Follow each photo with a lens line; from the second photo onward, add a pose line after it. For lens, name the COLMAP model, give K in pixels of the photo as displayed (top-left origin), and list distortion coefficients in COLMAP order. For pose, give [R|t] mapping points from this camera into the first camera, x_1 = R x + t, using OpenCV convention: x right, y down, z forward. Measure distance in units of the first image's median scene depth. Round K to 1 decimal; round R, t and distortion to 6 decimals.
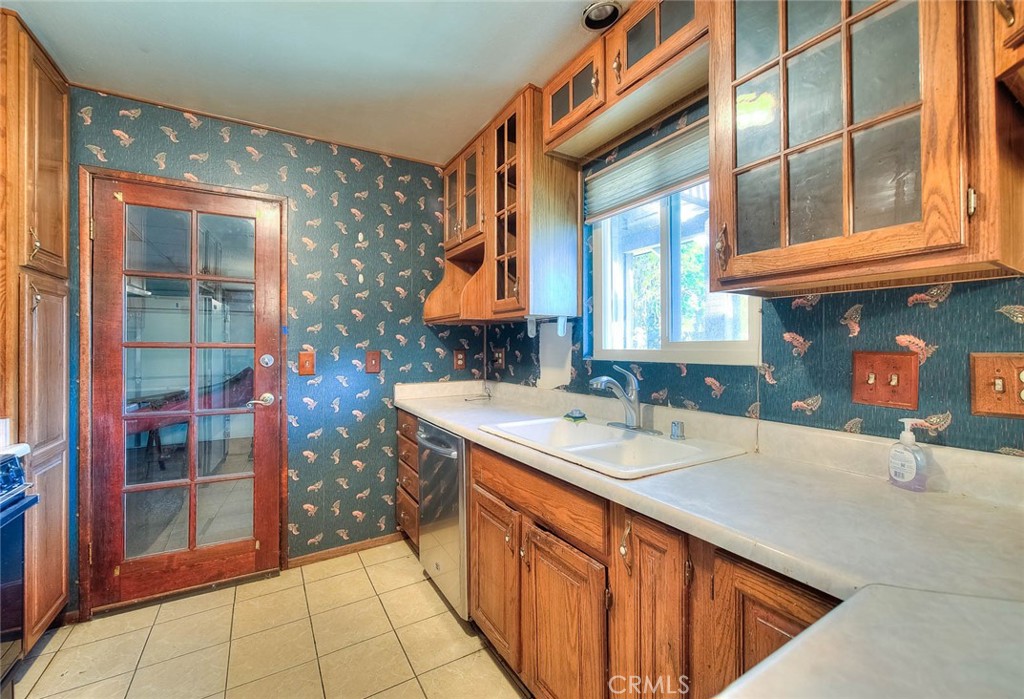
lens RADIAL K [[412.4, 0, 525.4], [0, 412.4, 340.3], [0, 0, 1]] dist [-0.002658, -0.000631]
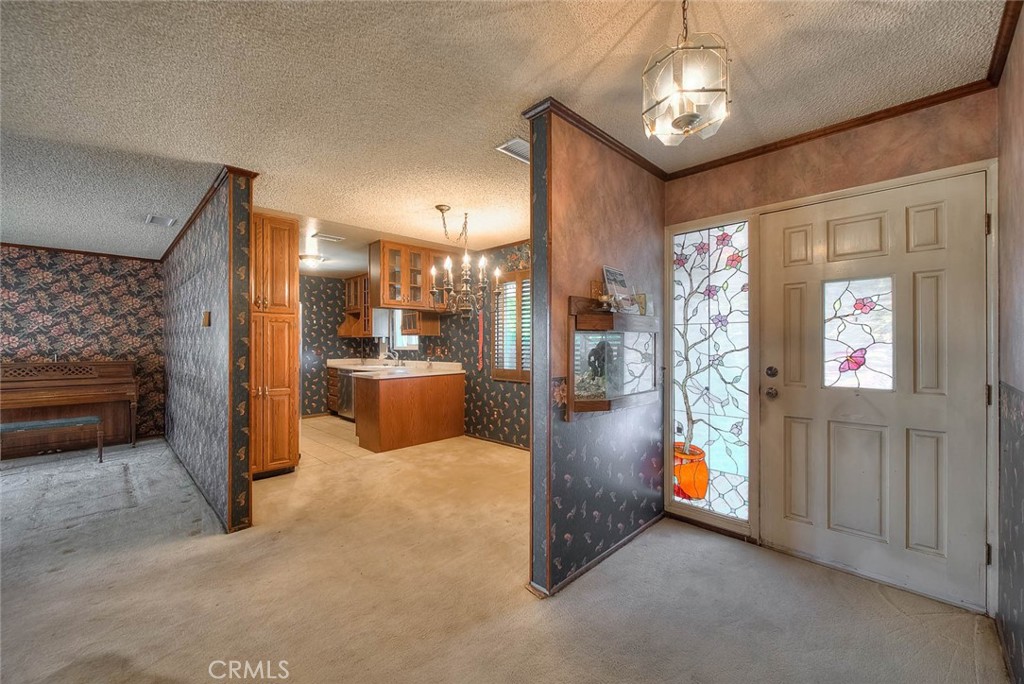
lens RADIAL K [[412.1, 0, 512.6], [0, 412.1, 343.0], [0, 0, 1]] dist [0.000149, -0.001702]
pose [[0.977158, 0.000315, 0.212515, 0.443788], [-0.002223, 0.999959, 0.008736, -0.042855], [-0.212504, -0.009009, 0.977119, -2.783128]]
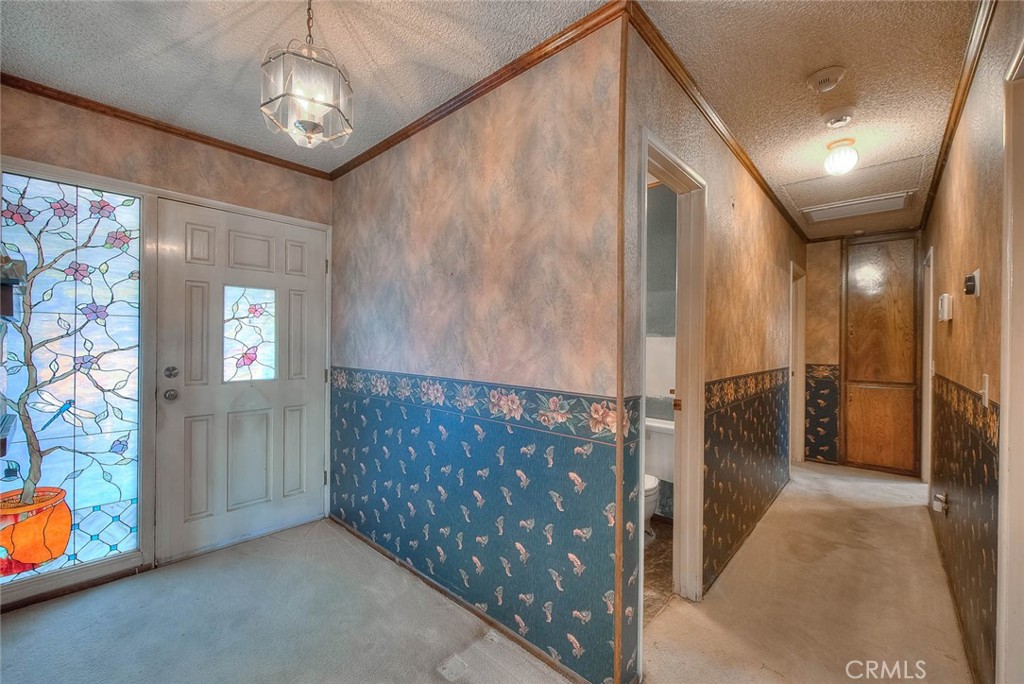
lens RADIAL K [[412.1, 0, 505.8], [0, 412.1, 344.2], [0, 0, 1]] dist [0.000149, -0.001702]
pose [[-0.252786, 0.001547, 0.967521, 0.096457], [-0.015679, 0.999861, -0.005695, -0.031860], [-0.967395, -0.016609, -0.252727, -2.313935]]
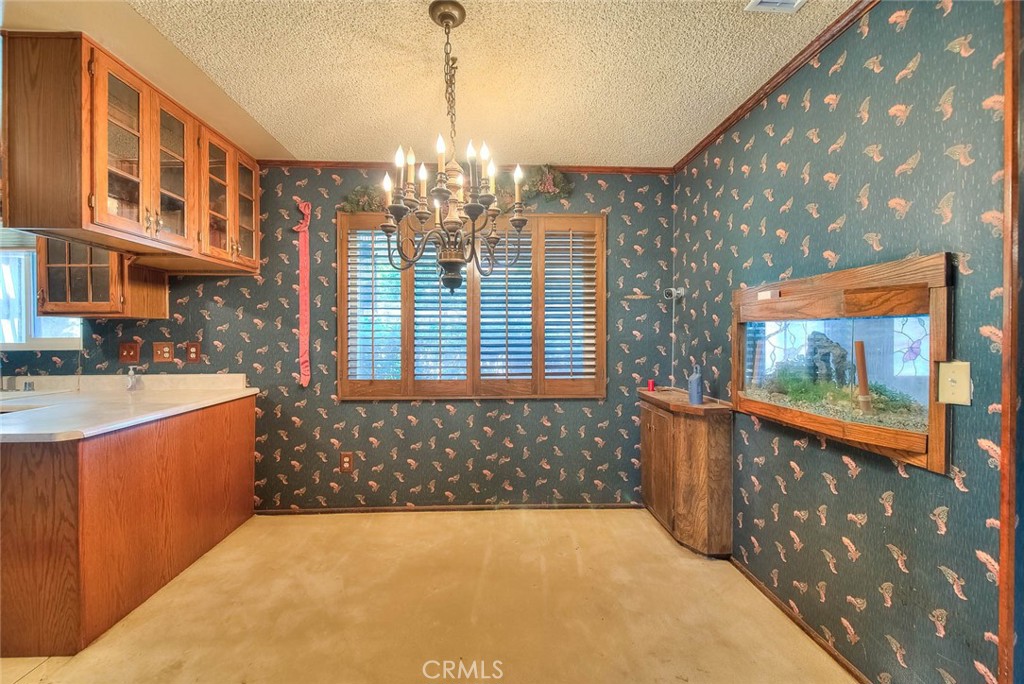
lens RADIAL K [[412.1, 0, 503.9], [0, 412.1, 338.3], [0, 0, 1]] dist [0.000149, -0.001702]
pose [[0.509050, -0.006218, 0.860714, -0.101326], [-0.007999, 0.999897, 0.011954, -0.027894], [-0.860700, -0.012970, 0.508948, -1.370477]]
